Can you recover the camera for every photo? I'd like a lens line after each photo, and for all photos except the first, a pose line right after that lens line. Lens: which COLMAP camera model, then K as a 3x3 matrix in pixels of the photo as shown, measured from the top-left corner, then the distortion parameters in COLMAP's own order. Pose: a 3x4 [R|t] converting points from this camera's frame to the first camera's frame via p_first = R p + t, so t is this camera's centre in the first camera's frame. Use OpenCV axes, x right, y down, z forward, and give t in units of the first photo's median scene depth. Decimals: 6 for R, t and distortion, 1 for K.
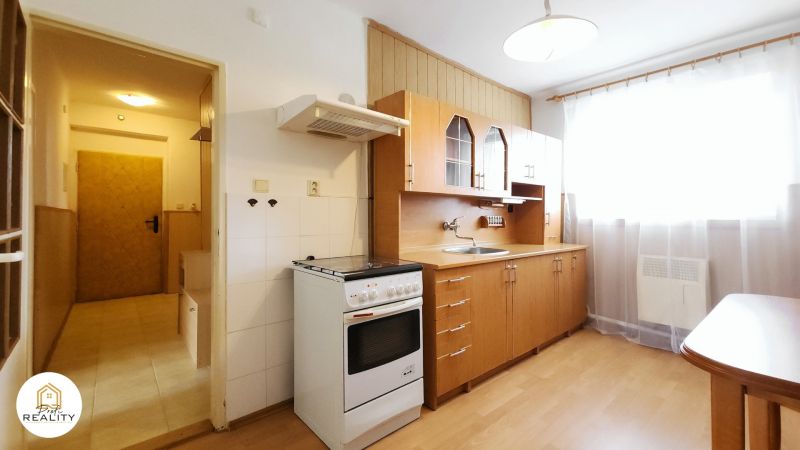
lens RADIAL K [[324.0, 0, 400.0], [0, 324.0, 206.1], [0, 0, 1]] dist [0.001838, -0.000017]
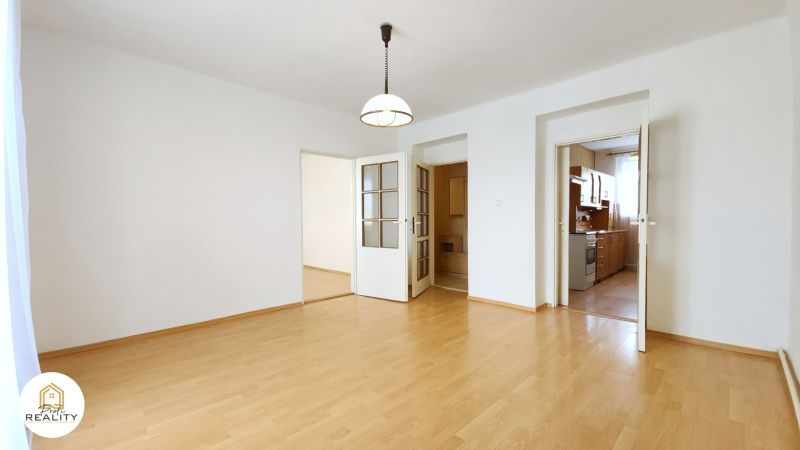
lens RADIAL K [[324.0, 0, 397.6], [0, 324.0, 221.2], [0, 0, 1]] dist [0.001838, -0.000017]
pose [[0.995661, -0.002611, 0.093013, -1.443046], [-0.001521, 0.999016, 0.044331, -0.028211], [-0.093038, -0.044280, 0.994677, -1.230421]]
